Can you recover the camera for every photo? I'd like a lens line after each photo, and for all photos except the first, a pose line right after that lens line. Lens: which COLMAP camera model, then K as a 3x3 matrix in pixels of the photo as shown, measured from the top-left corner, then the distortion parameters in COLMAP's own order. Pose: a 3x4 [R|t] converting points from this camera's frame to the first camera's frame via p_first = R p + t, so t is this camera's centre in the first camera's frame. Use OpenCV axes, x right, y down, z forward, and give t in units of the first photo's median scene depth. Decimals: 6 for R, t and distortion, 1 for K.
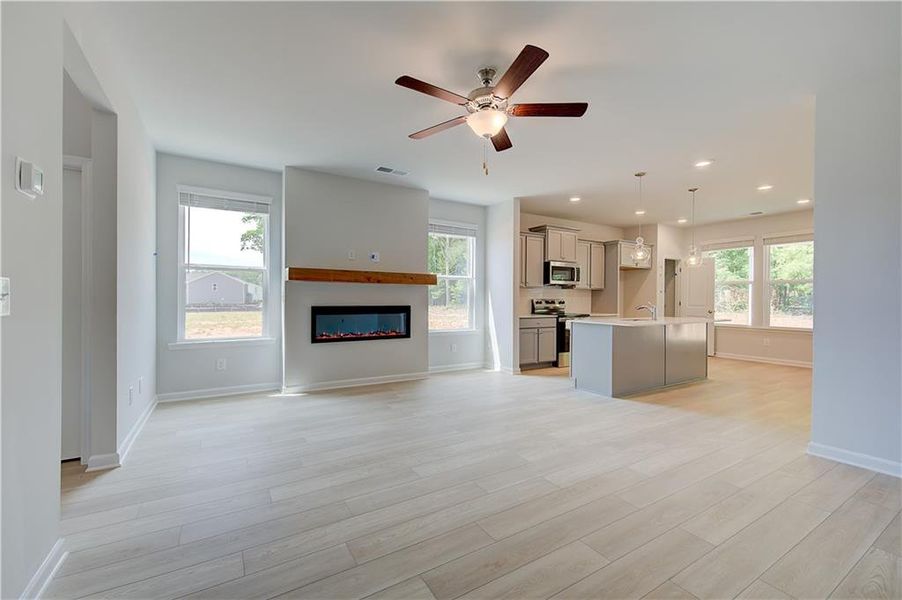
lens RADIAL K [[371.7, 0, 418.4], [0, 371.7, 299.0], [0, 0, 1]] dist [0.000620, 0.000200]
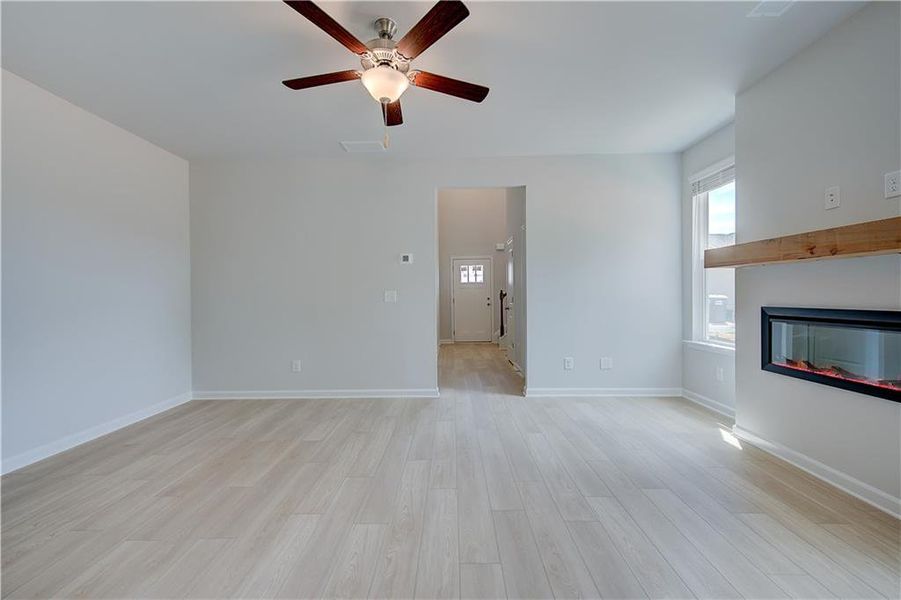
lens RADIAL K [[371.3, 0, 444.3], [0, 371.3, 300.0], [0, 0, 1]] dist [0.000620, 0.000200]
pose [[-0.480108, 0.008359, -0.877169, 0.371902], [0.007608, 0.999957, 0.005365, 0.001046], [0.877176, -0.004098, -0.480151, 0.660741]]
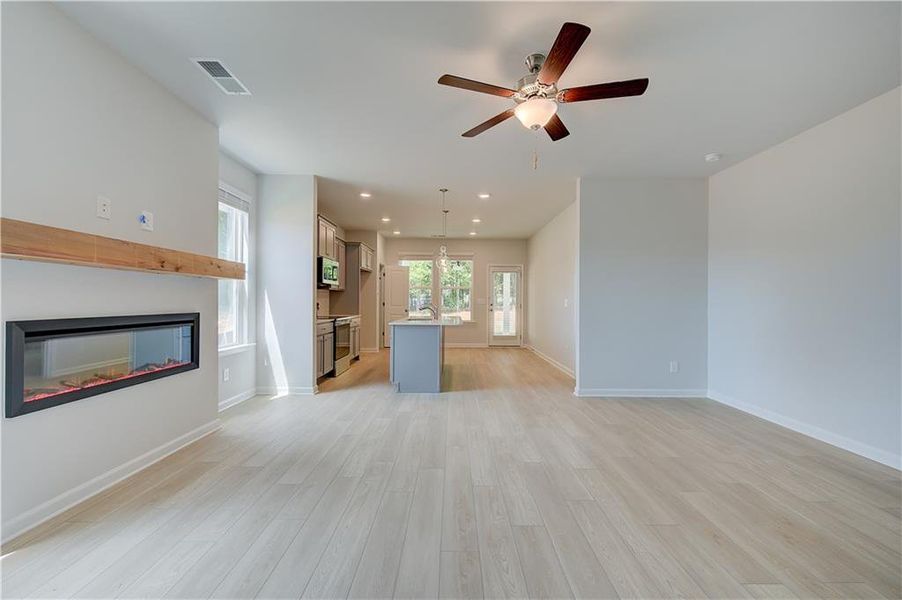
lens RADIAL K [[395.2, 0, 449.4], [0, 395.2, 299.0], [0, 0, 1]] dist [0.003038, 0.001138]
pose [[0.461643, 0.001332, 0.887065, -0.345475], [-0.003176, 0.999995, 0.000152, -0.004530], [-0.887060, -0.002888, 0.461645, 0.319750]]
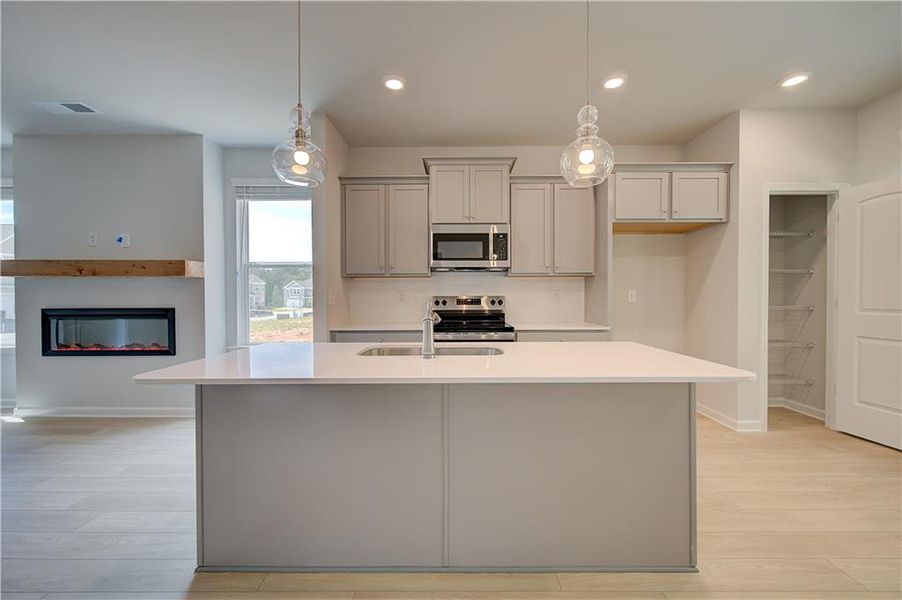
lens RADIAL K [[355.7, 0, 450.3], [0, 355.7, 299.5], [0, 0, 1]] dist [-0.000471, -0.000038]
pose [[0.884206, -0.005985, -0.467058, 0.641985], [0.009296, 0.999945, 0.004786, 0.003576], [0.467004, -0.008573, 0.884214, 0.582374]]
